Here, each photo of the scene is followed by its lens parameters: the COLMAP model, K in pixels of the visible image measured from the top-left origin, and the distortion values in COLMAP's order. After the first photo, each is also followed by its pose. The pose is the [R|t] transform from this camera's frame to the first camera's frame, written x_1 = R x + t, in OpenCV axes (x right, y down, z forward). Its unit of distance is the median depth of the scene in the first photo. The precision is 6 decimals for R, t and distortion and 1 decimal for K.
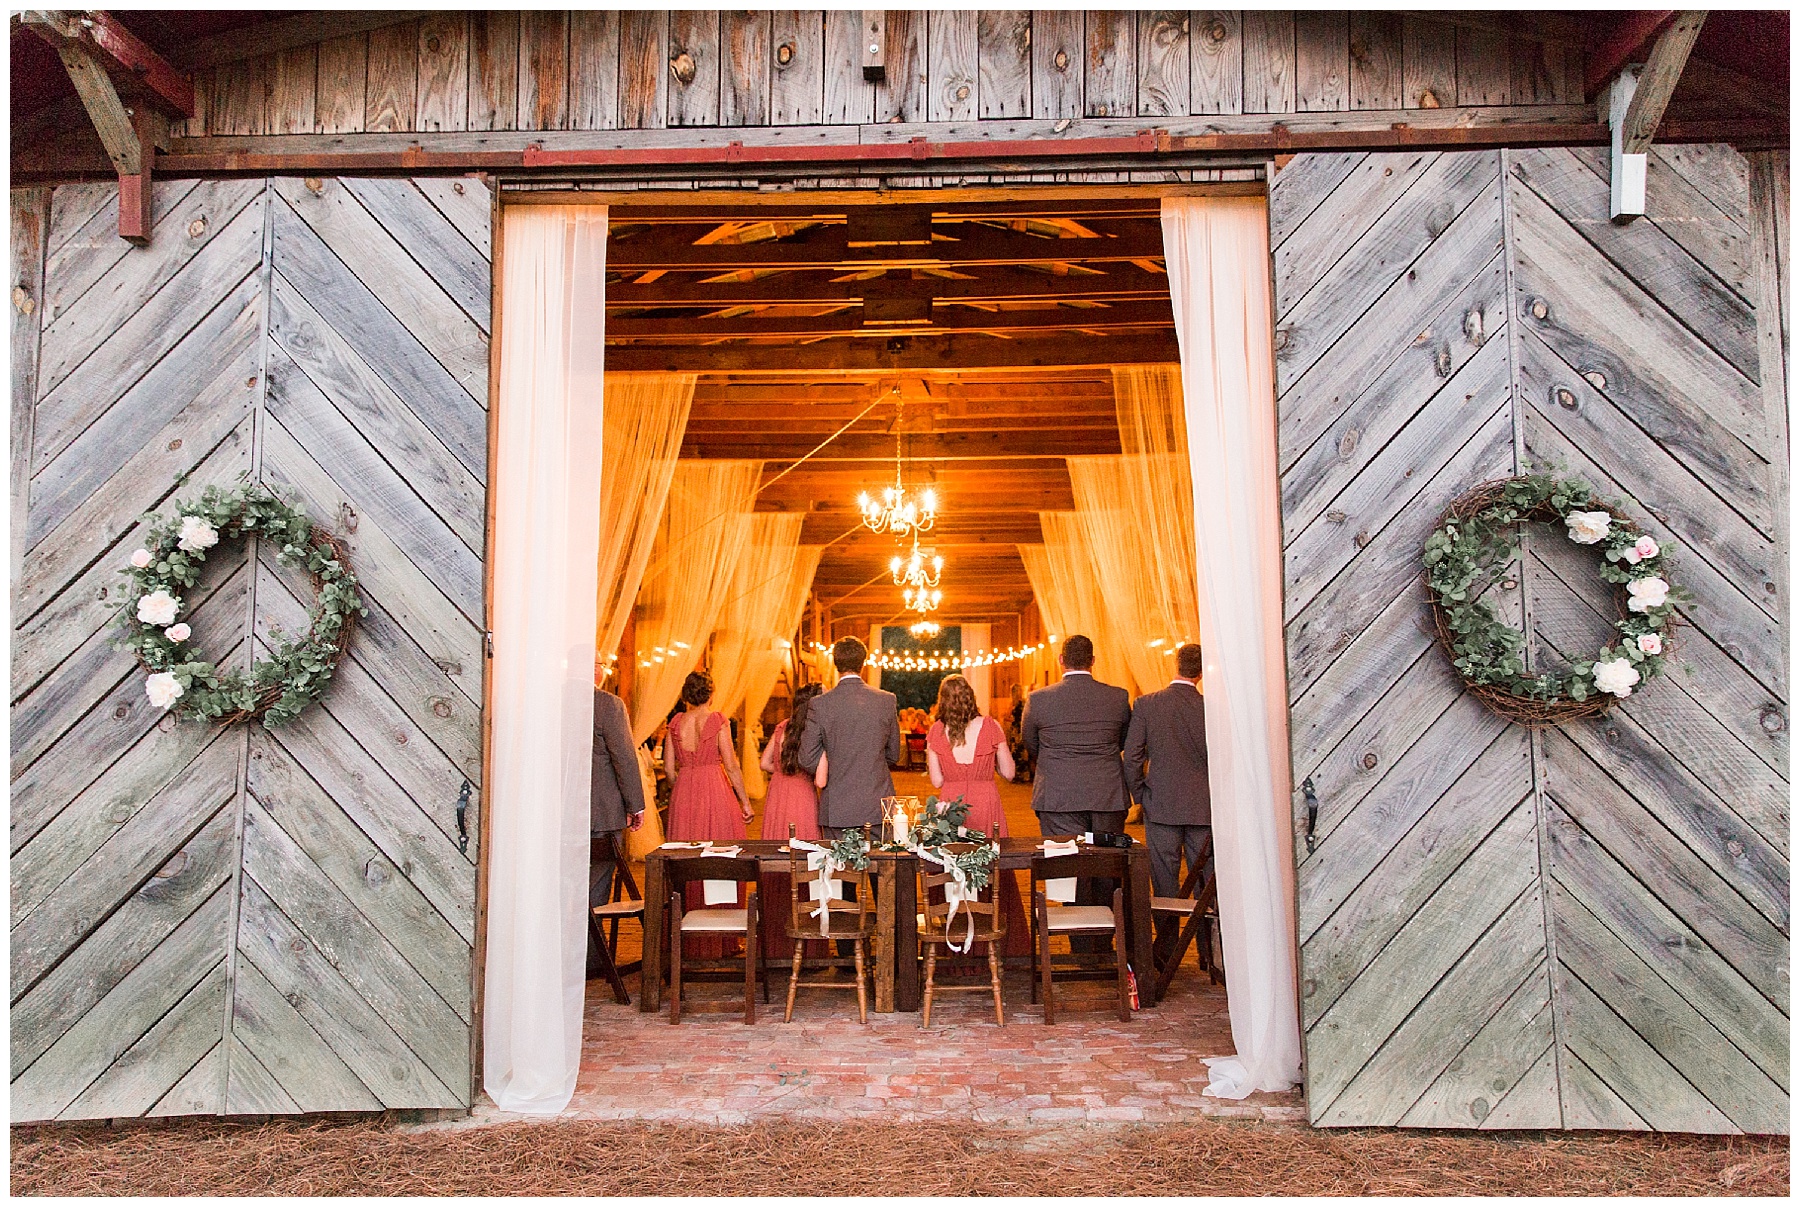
lens RADIAL K [[1189.5, 0, 900.0], [0, 1189.5, 603.5], [0, 0, 1]] dist [0.000894, 0.001355]
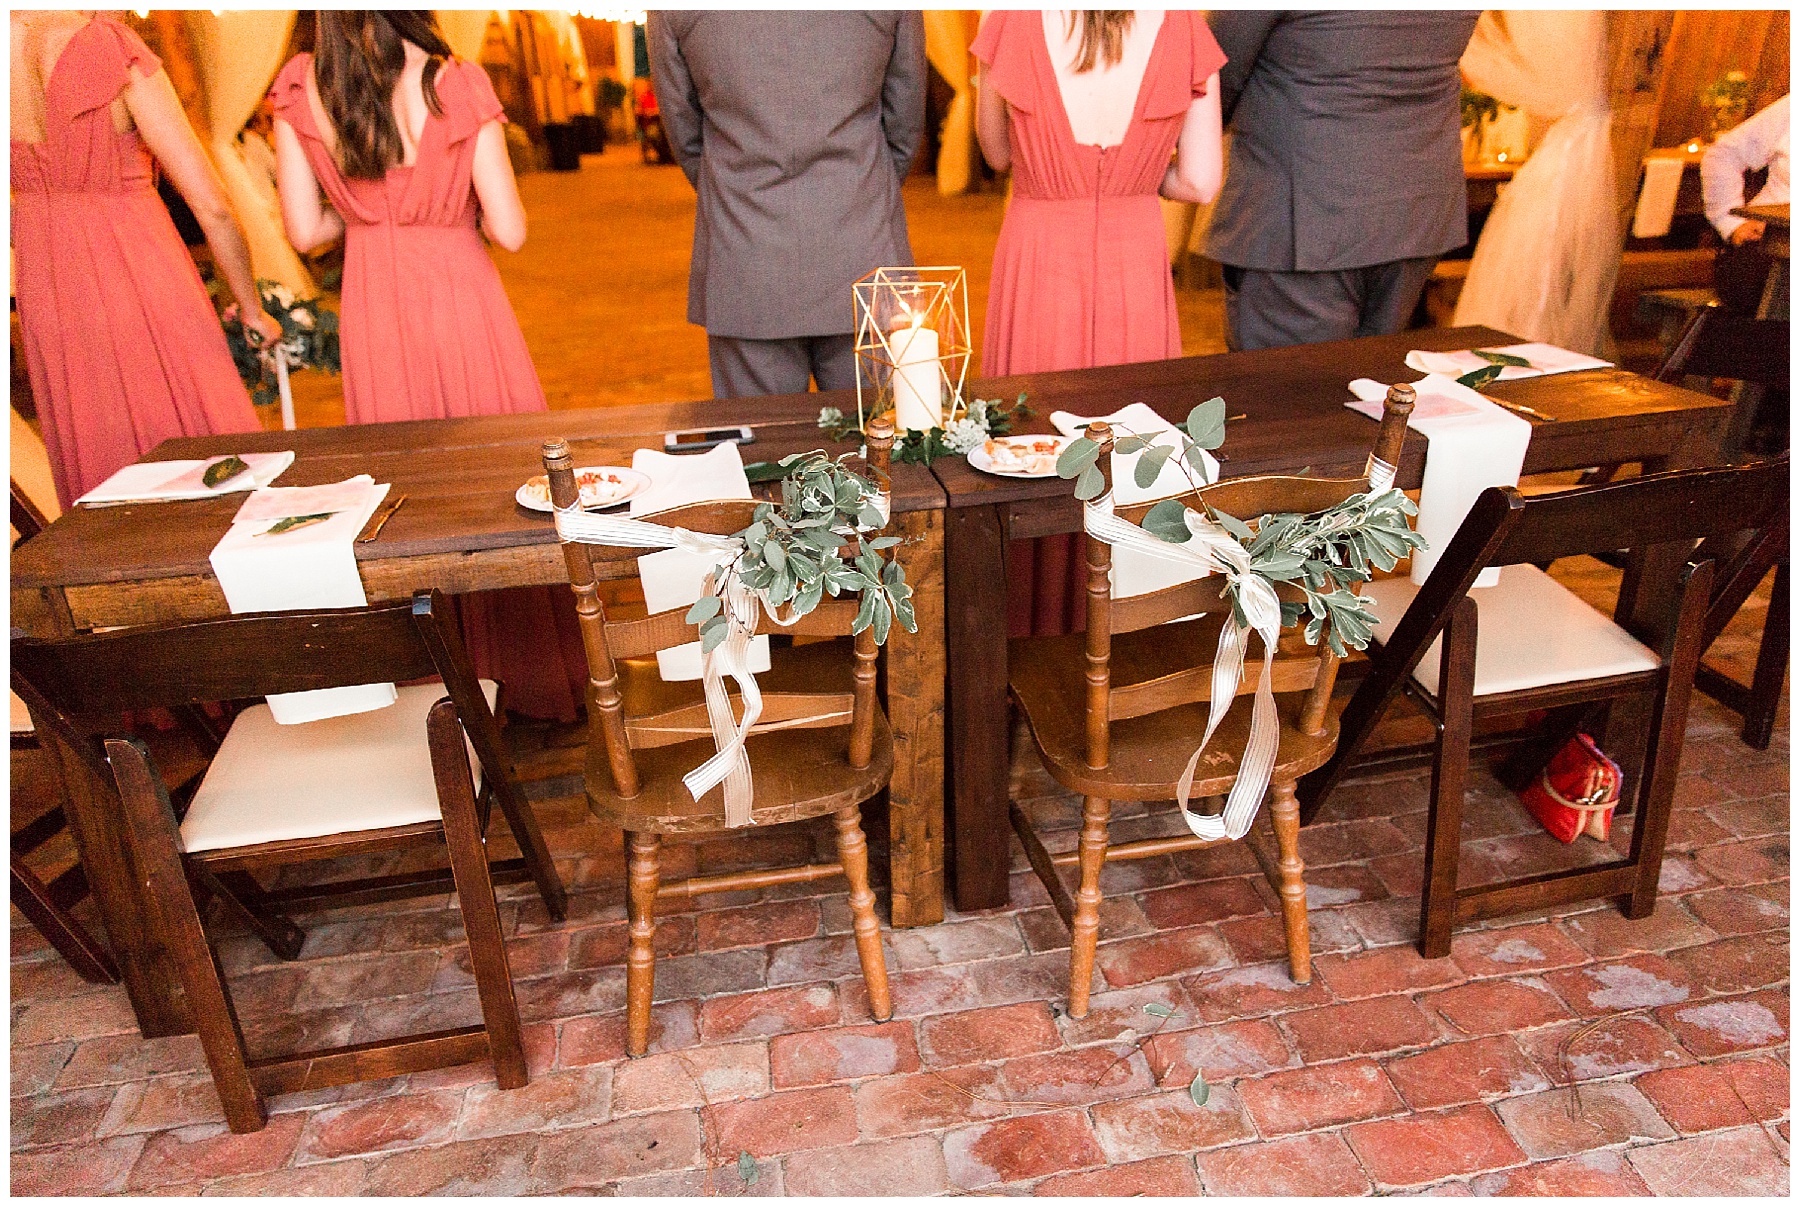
lens RADIAL K [[1189.5, 0, 900.0], [0, 1189.5, 603.5], [0, 0, 1]] dist [0.000894, 0.001355]
pose [[0.980923, -0.109189, 0.160837, -0.062677], [0.020520, 0.880893, 0.472870, 0.100474], [-0.193312, -0.460549, 0.866329, 0.744857]]
